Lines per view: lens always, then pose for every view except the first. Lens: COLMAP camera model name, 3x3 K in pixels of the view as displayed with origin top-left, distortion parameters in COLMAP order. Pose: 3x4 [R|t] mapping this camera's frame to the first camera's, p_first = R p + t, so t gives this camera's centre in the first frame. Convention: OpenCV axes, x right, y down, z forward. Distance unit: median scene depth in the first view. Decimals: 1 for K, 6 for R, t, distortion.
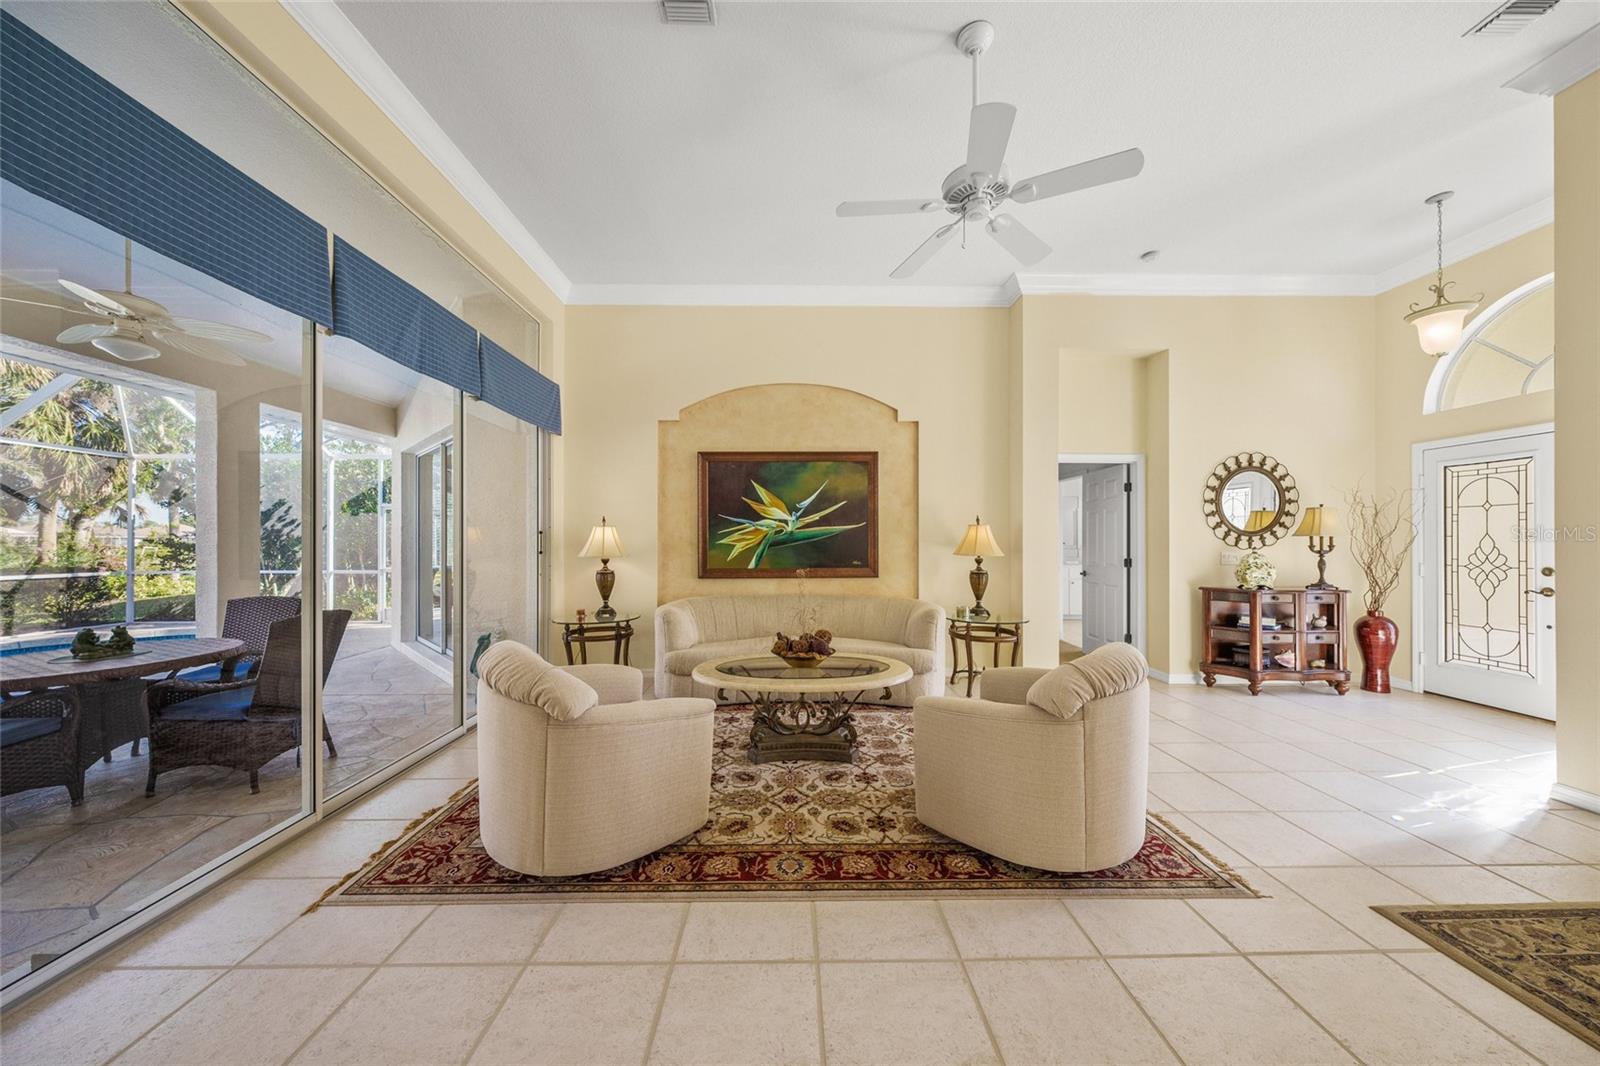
lens RADIAL K [[551.5, 0, 796.4], [0, 551.5, 536.0], [0, 0, 1]] dist [-0.003395, -0.000088]
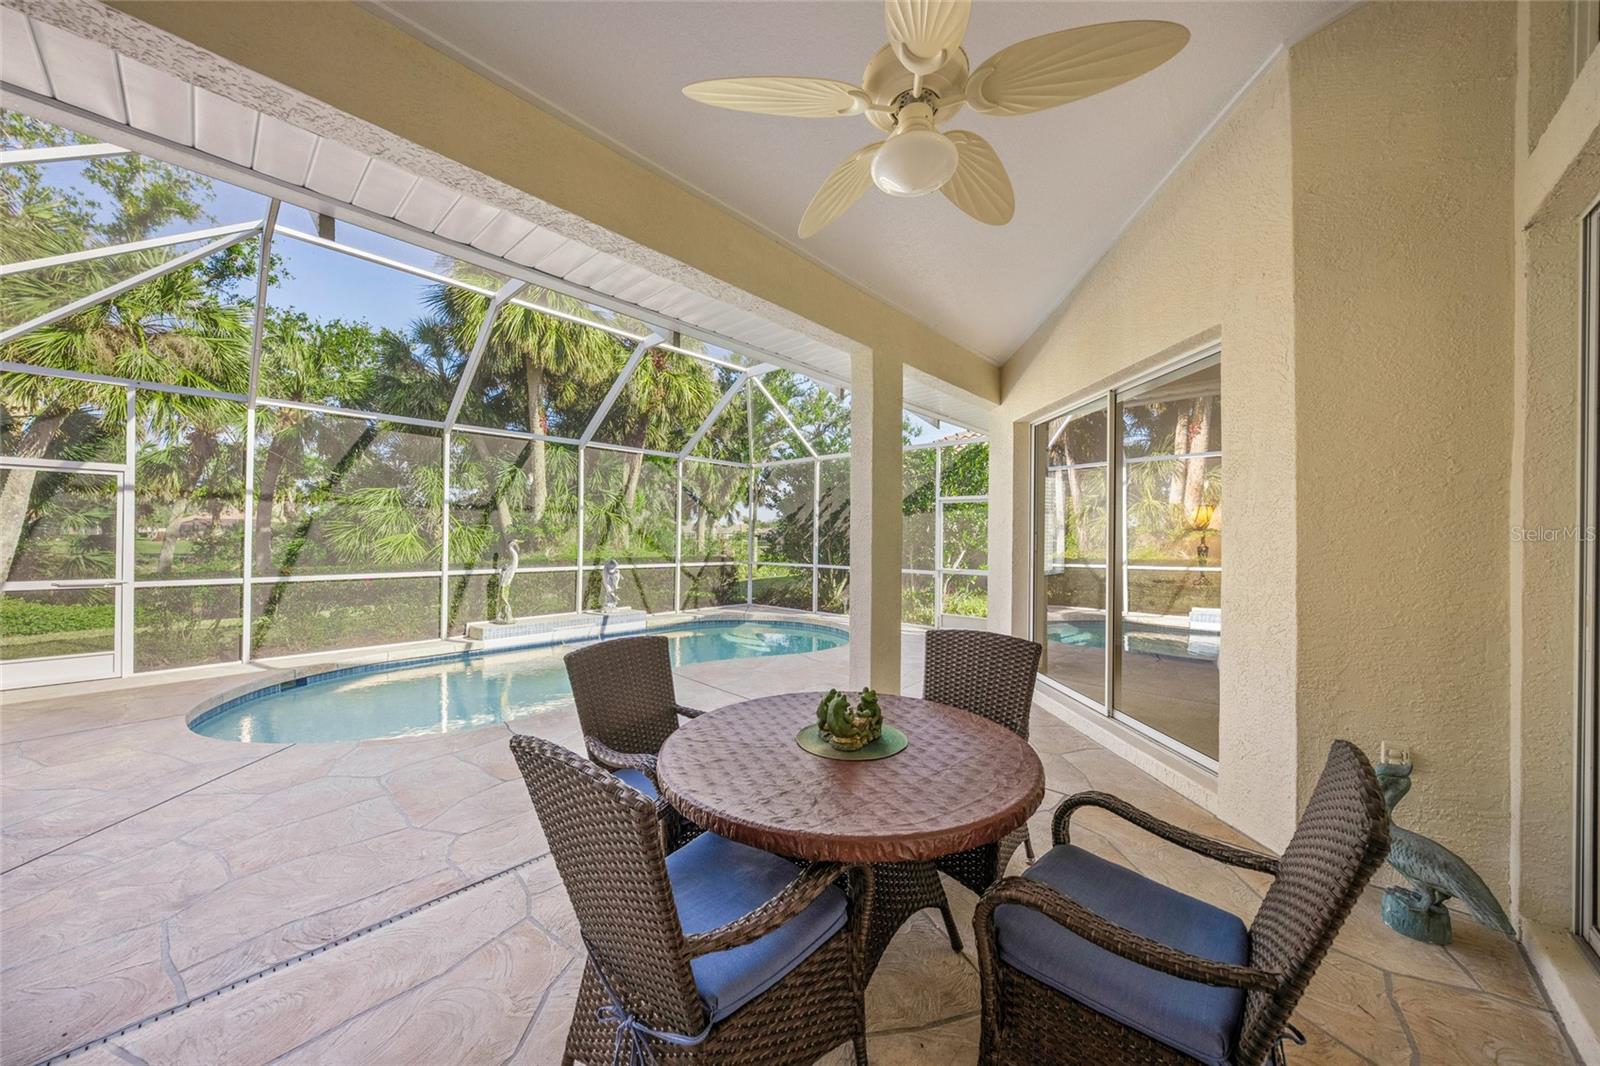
lens RADIAL K [[551.5, 0, 798.1], [0, 551.5, 537.6], [0, 0, 1]] dist [-0.003395, -0.000088]
pose [[0.731770, 0.012464, -0.681438, -0.624242], [-0.009505, 0.999922, 0.008083, 0.001617], [0.681486, 0.000562, 0.731831, 0.366142]]
